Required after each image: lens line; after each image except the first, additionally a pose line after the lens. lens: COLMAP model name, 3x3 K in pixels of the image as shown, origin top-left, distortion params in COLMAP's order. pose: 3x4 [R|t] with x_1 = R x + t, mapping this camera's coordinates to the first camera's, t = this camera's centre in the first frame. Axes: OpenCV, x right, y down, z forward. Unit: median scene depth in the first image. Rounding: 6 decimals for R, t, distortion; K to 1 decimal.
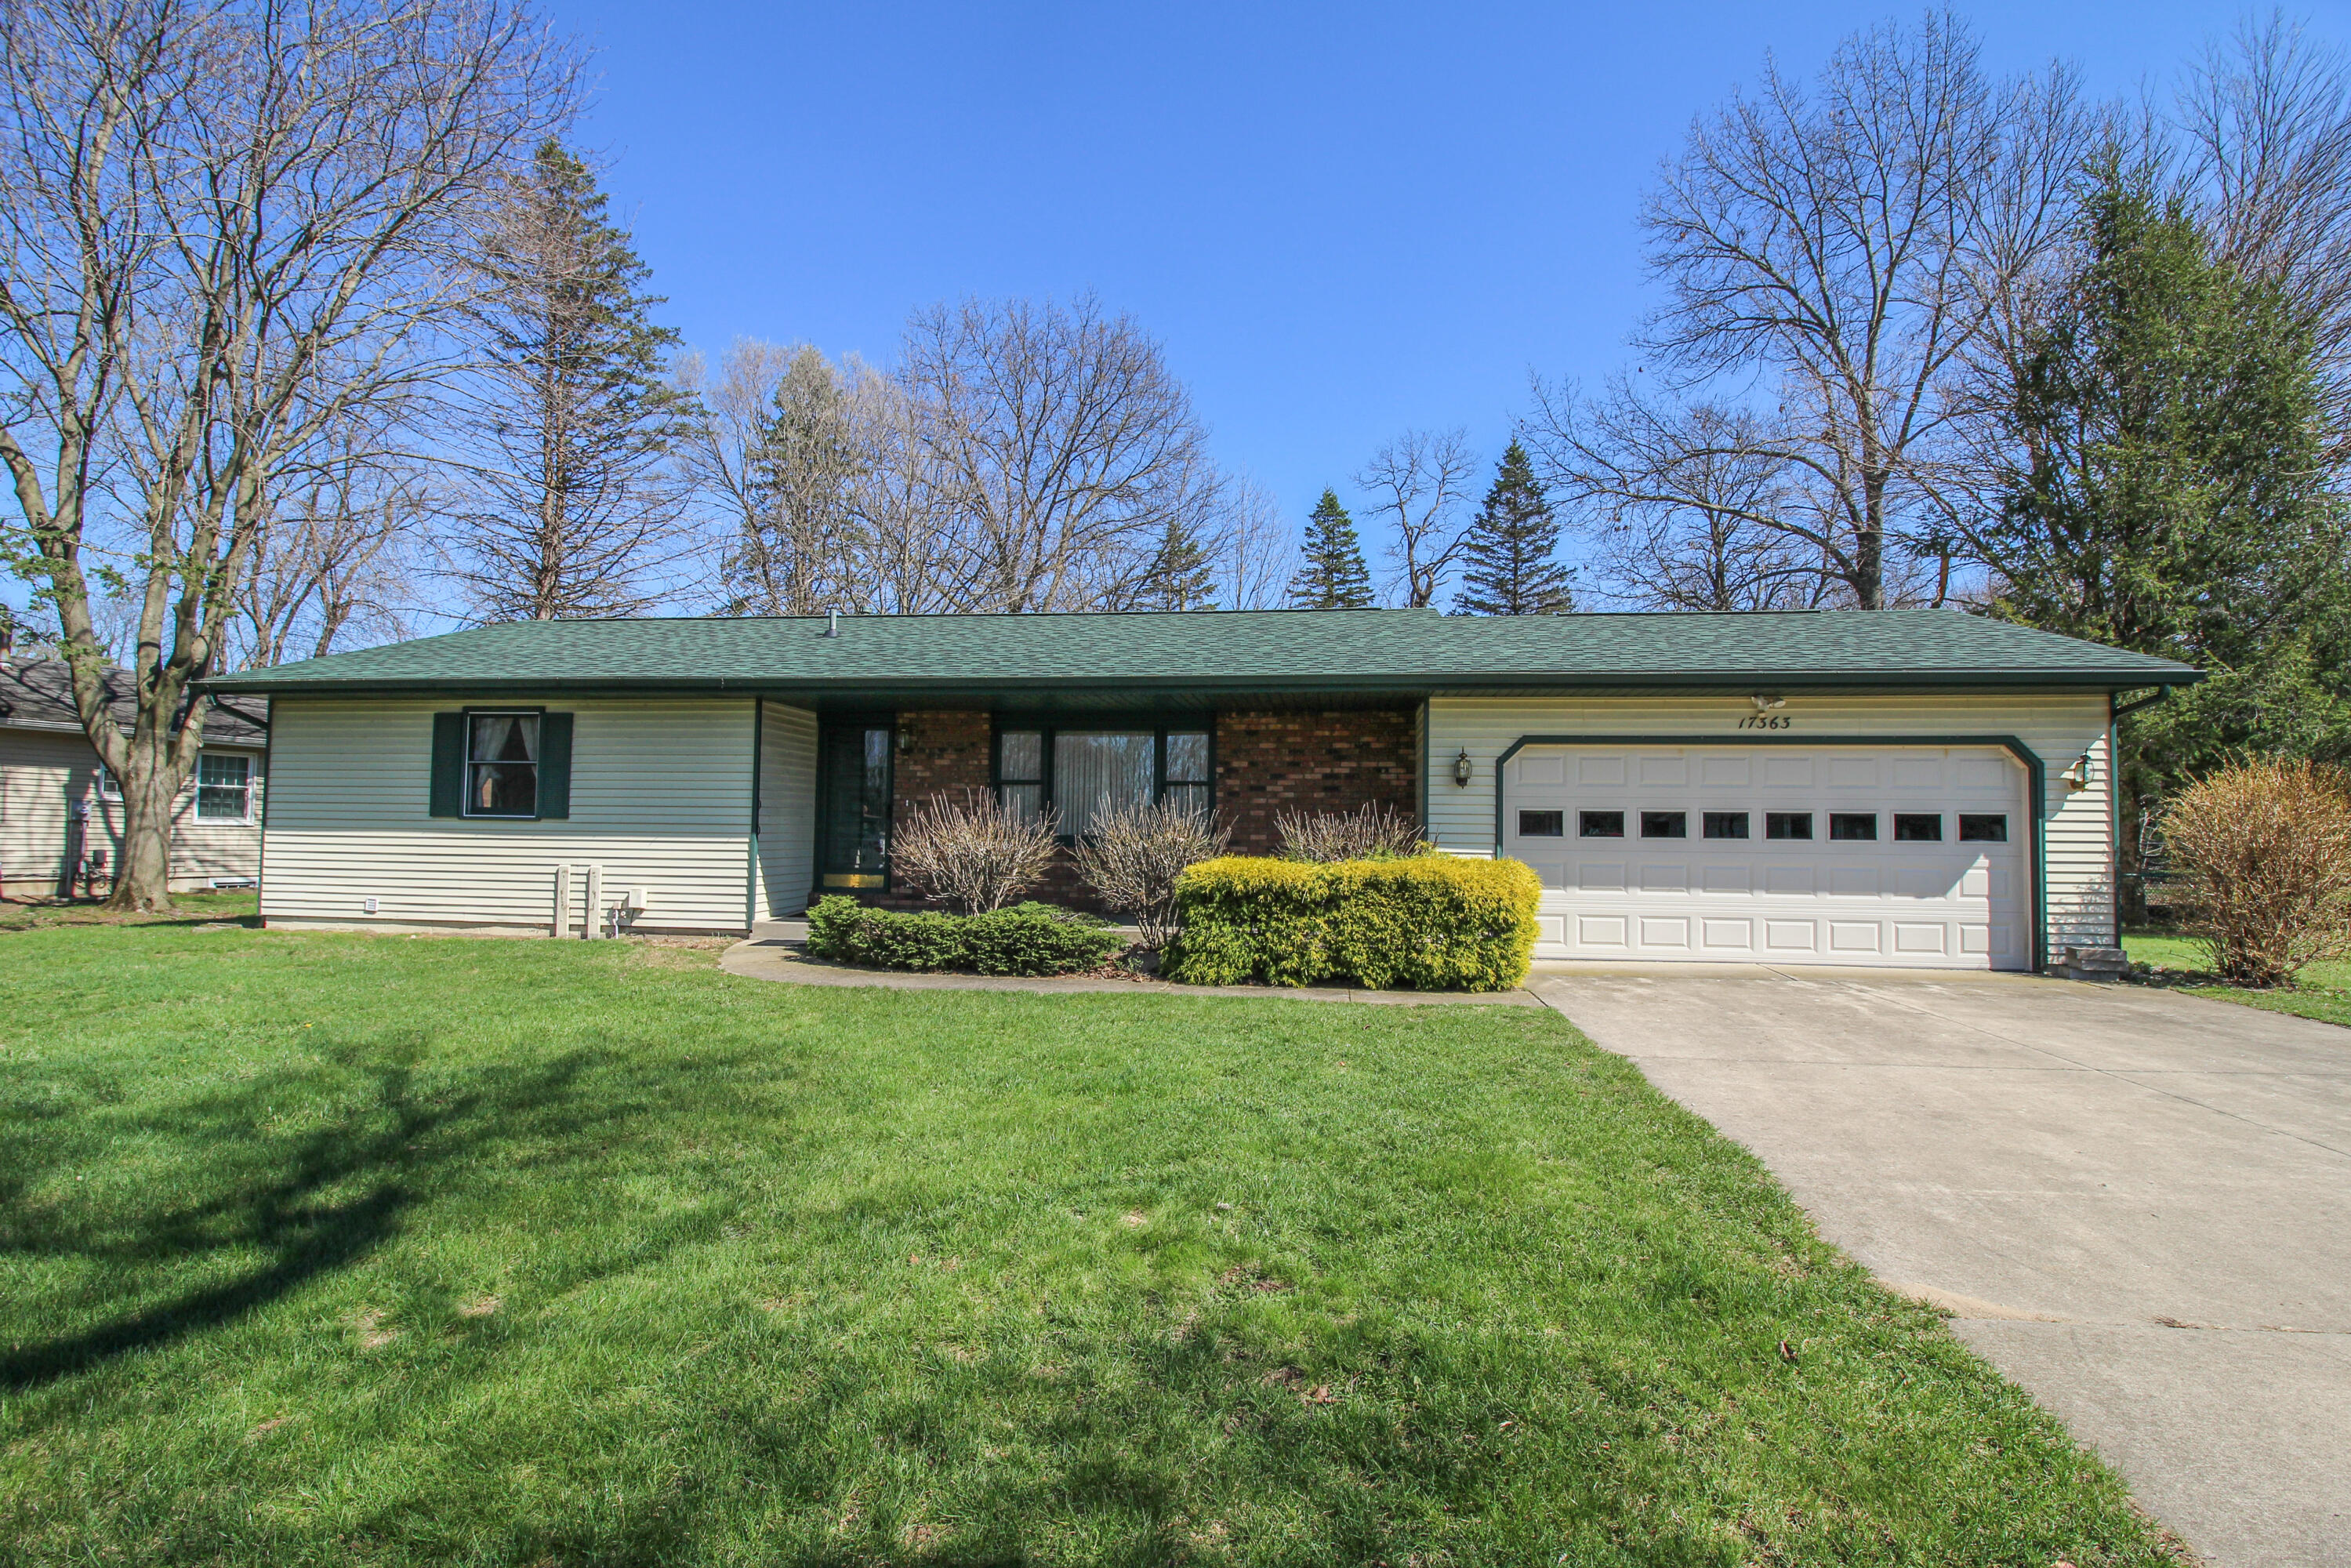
lens RADIAL K [[1087.8, 0, 1184.5], [0, 1087.8, 782.5], [0, 0, 1]] dist [0.005683, -0.017418]
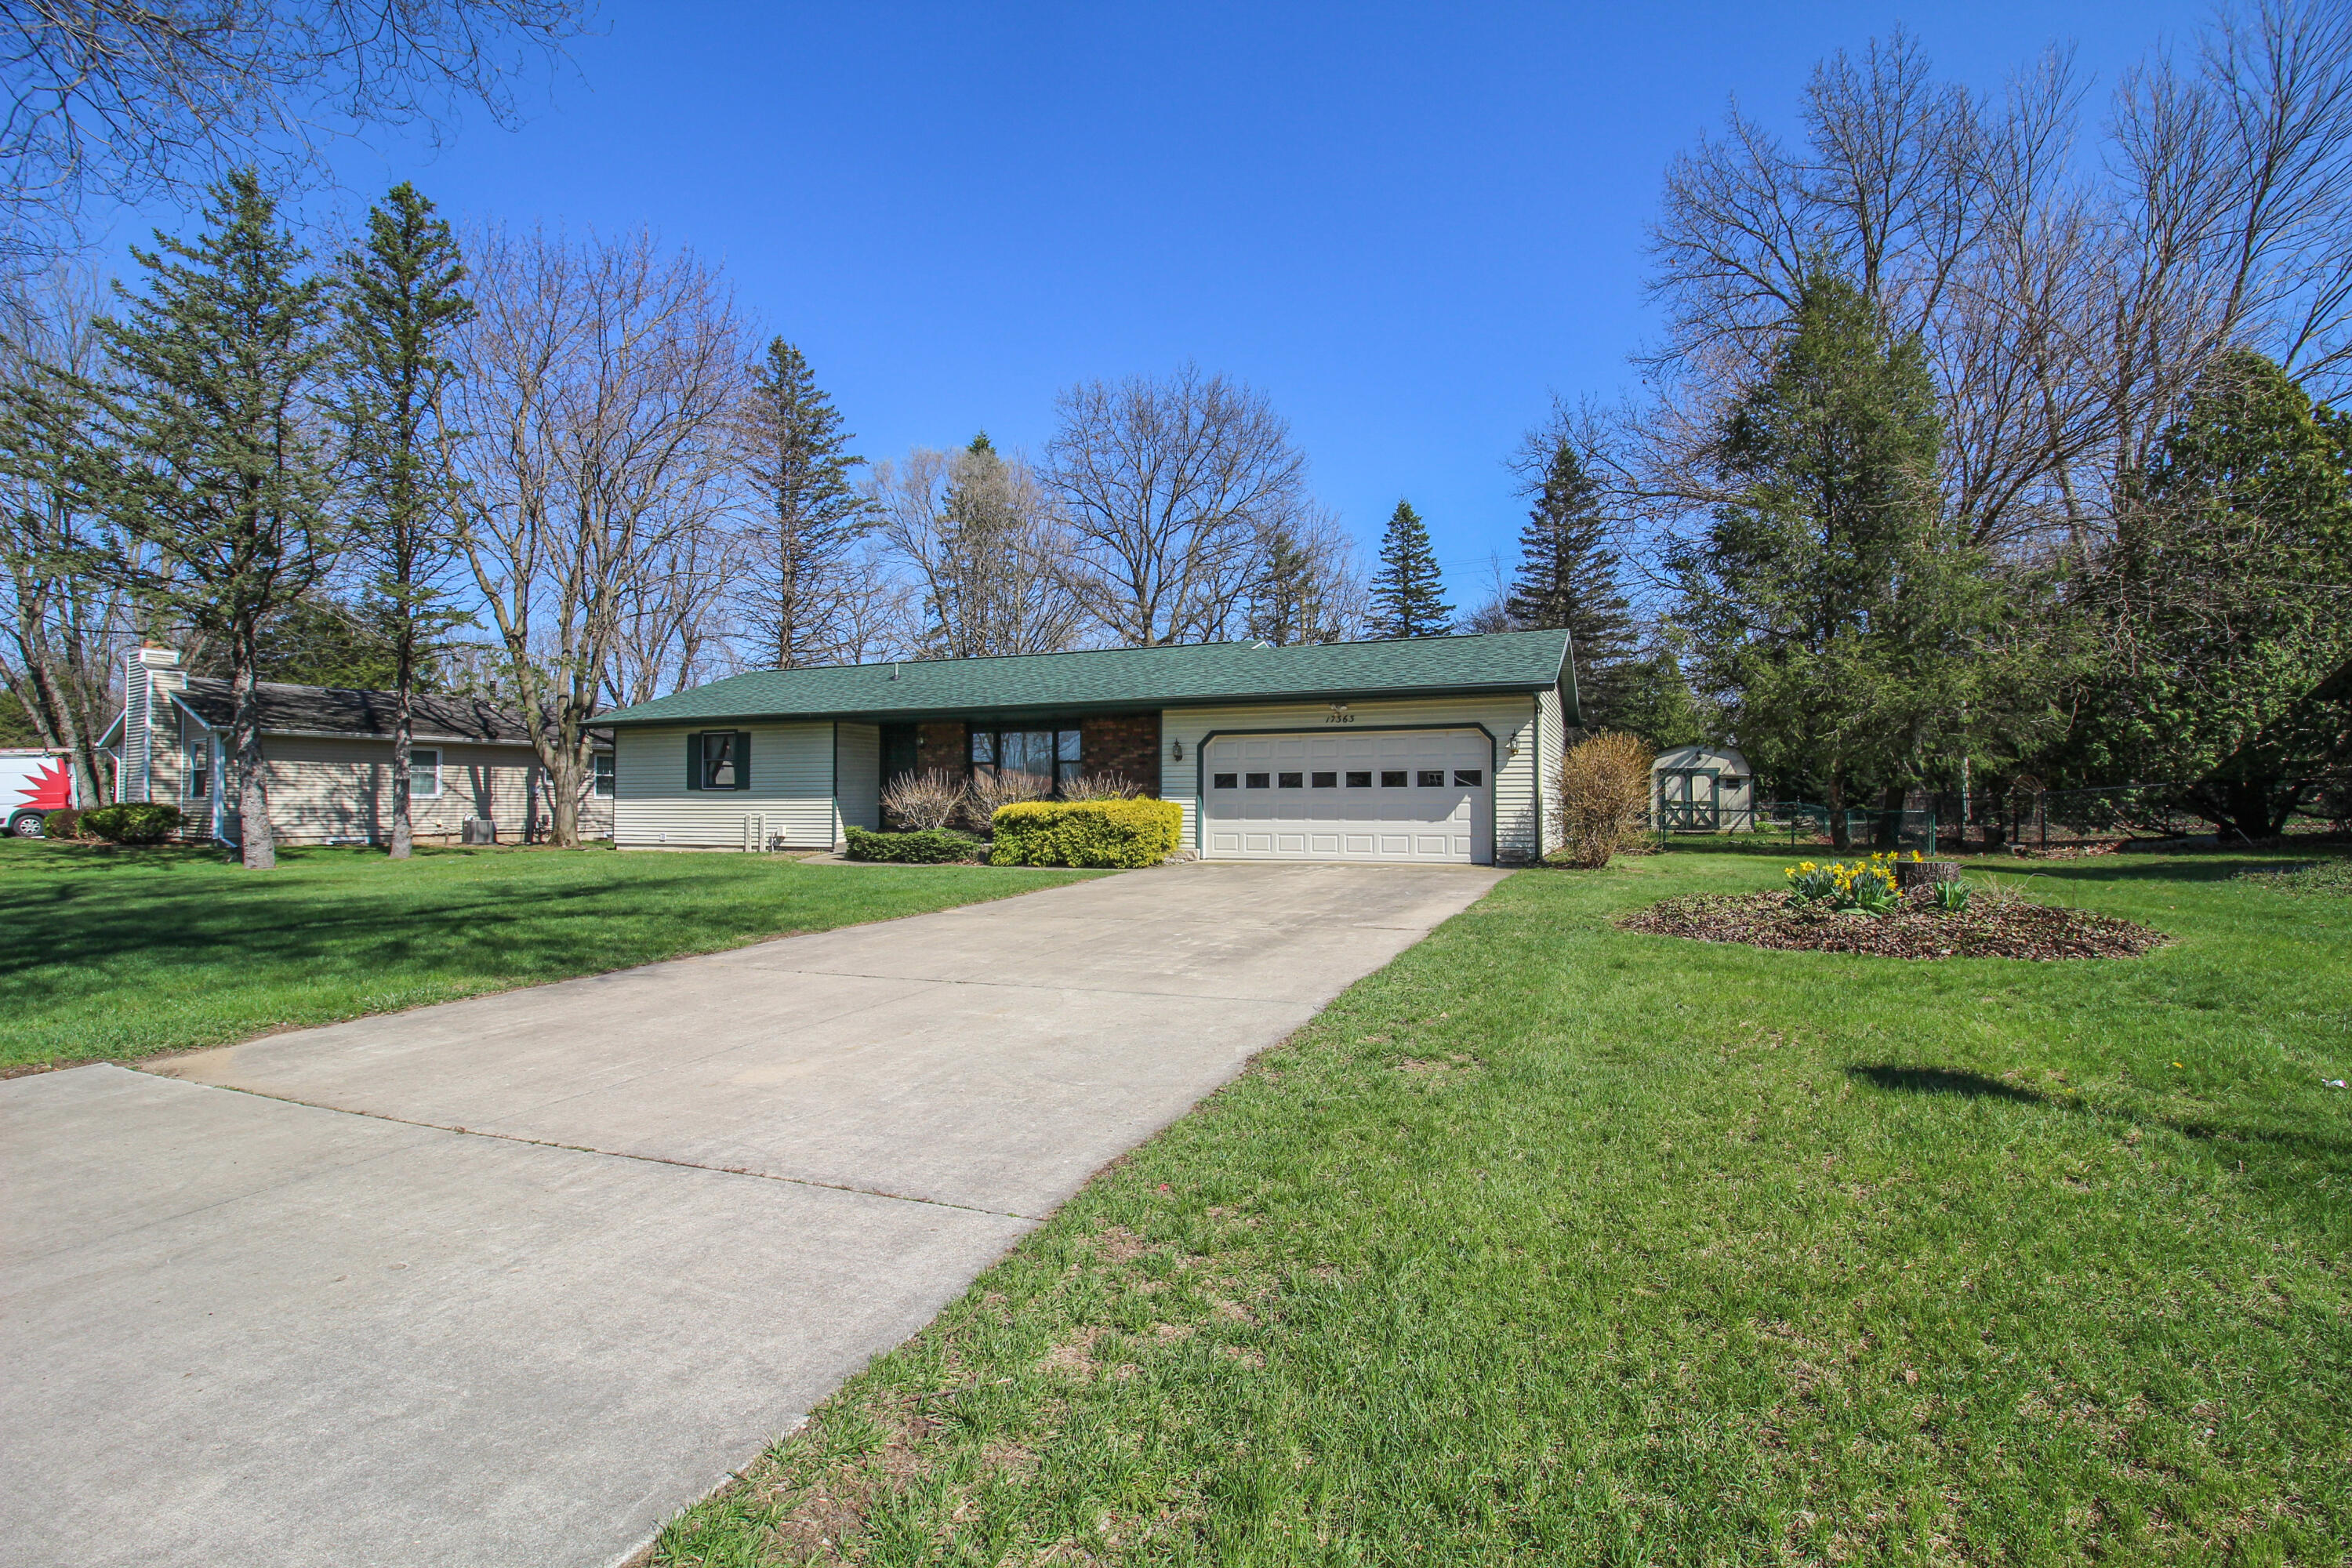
lens RADIAL K [[1073.8, 0, 1187.9], [0, 1073.8, 785.2], [0, 0, 1]] dist [-0.005303, -0.000529]
pose [[0.967027, -0.019657, -0.253914, 0.620321], [0.027412, 0.999258, 0.027038, -0.003029], [0.253194, -0.033107, 0.966849, -0.581792]]
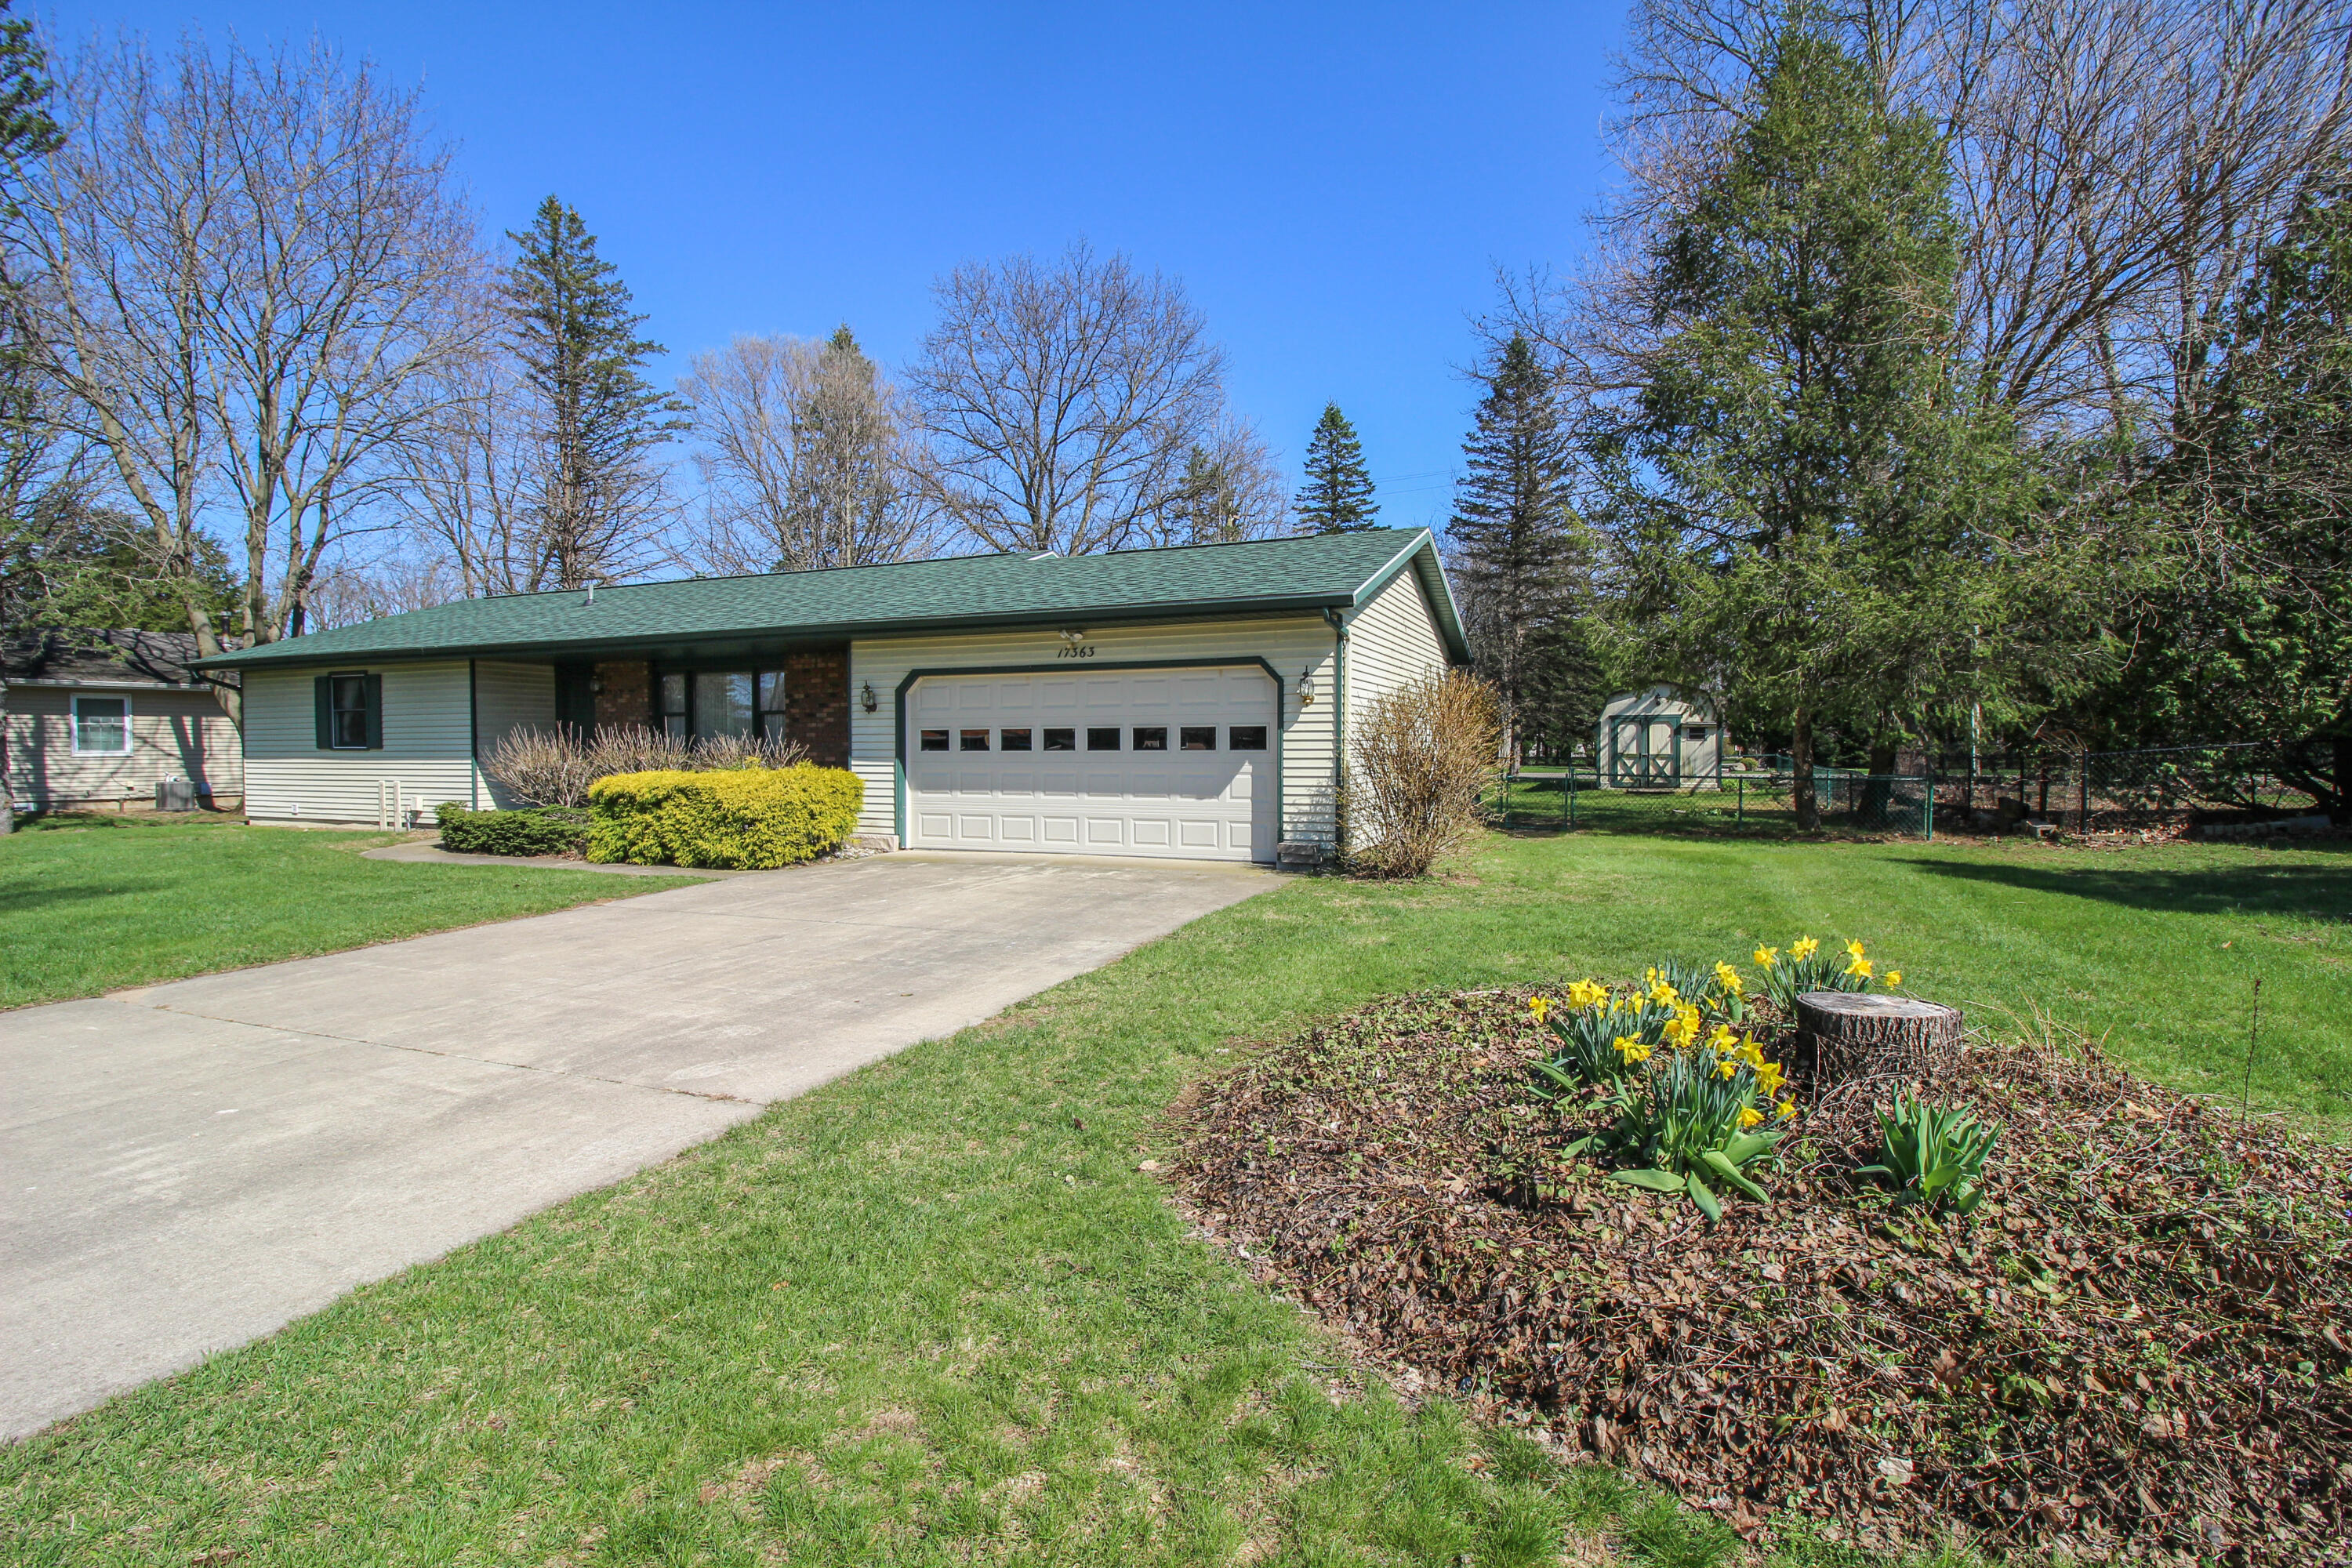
lens RADIAL K [[1079.8, 0, 1176.0], [0, 1079.8, 784.0], [0, 0, 1]] dist [0.000664, -0.011179]
pose [[0.964582, -0.007641, -0.263673, 0.807518], [0.029361, 0.996479, 0.078531, -0.001205], [0.262145, -0.083491, 0.961410, -0.093533]]
